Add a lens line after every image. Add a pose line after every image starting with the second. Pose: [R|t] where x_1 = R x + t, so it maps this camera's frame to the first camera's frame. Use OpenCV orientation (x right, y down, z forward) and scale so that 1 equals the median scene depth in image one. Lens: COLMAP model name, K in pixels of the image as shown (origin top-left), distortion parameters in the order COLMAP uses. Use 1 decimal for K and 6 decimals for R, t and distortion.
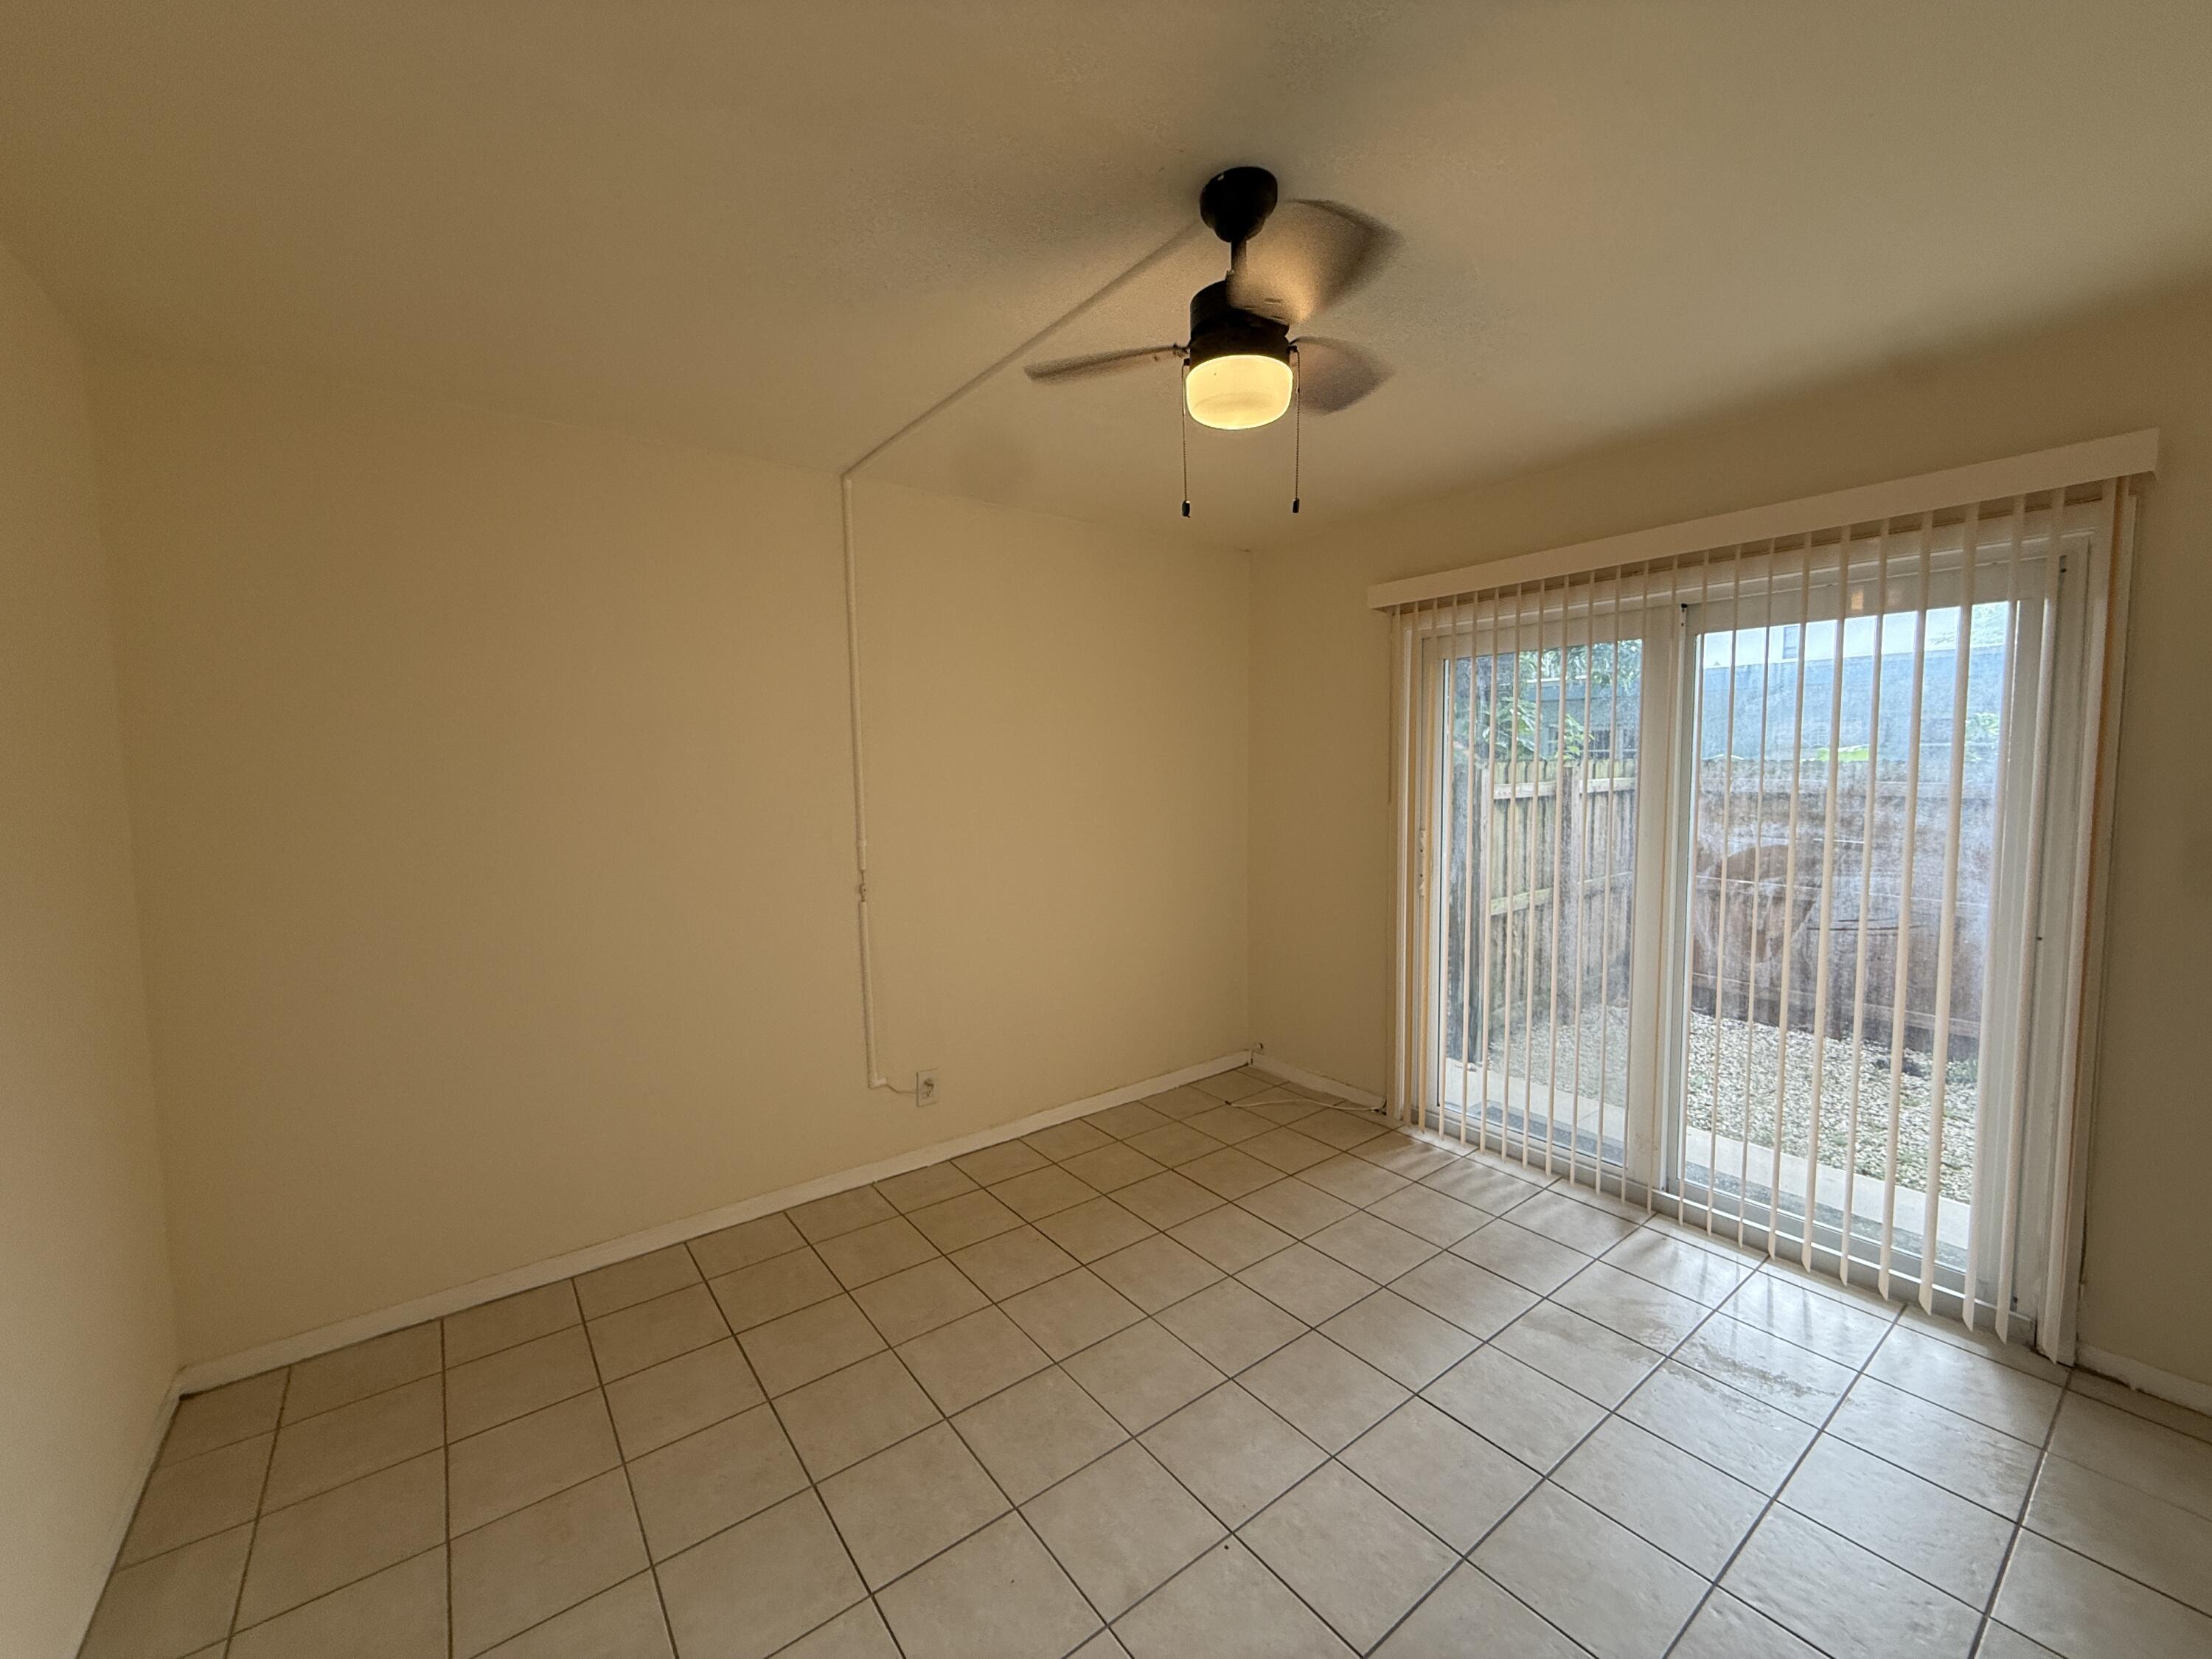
lens RADIAL K [[878.4, 0, 1101.4], [0, 878.4, 828.7], [0, 0, 1]] dist [-0.001356, 0.000043]
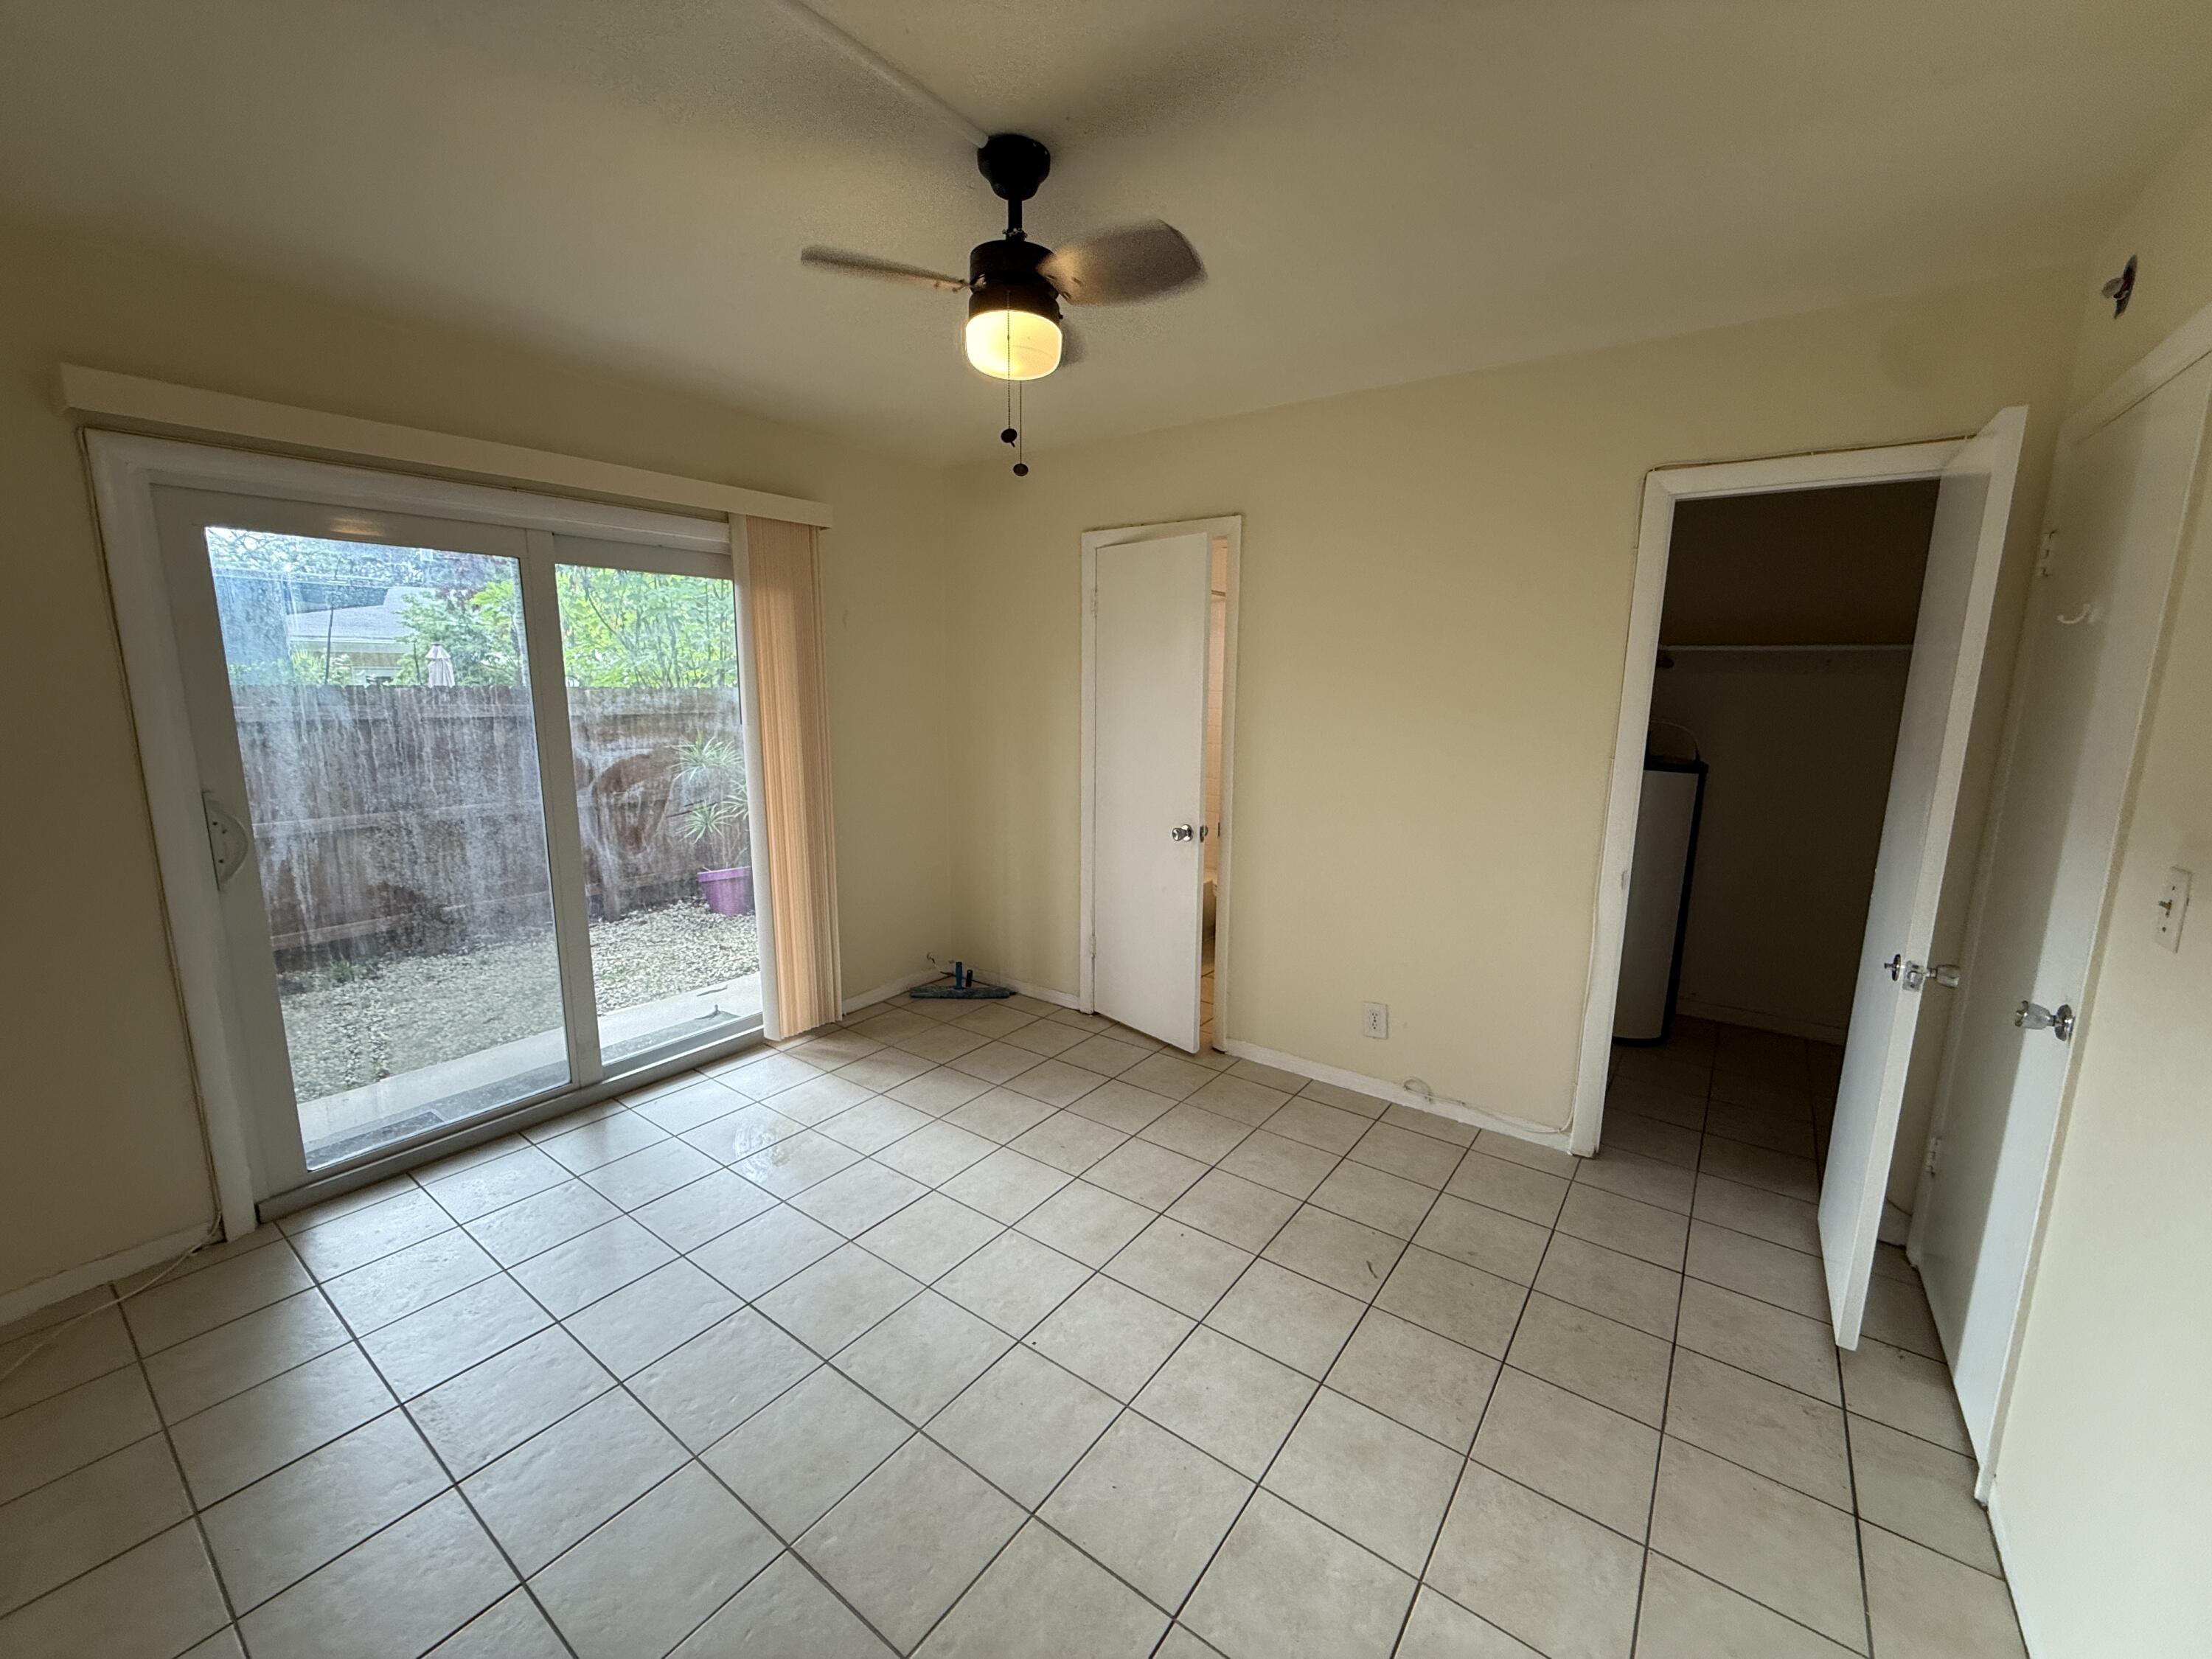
lens RADIAL K [[878.4, 0, 1101.4], [0, 878.4, 828.7], [0, 0, 1]] dist [-0.001356, 0.000043]
pose [[-0.286993, -0.151890, 0.945814, -0.580984], [0.073635, 0.980930, 0.179873, -0.052580], [-0.955098, 0.121268, -0.270336, 0.729957]]
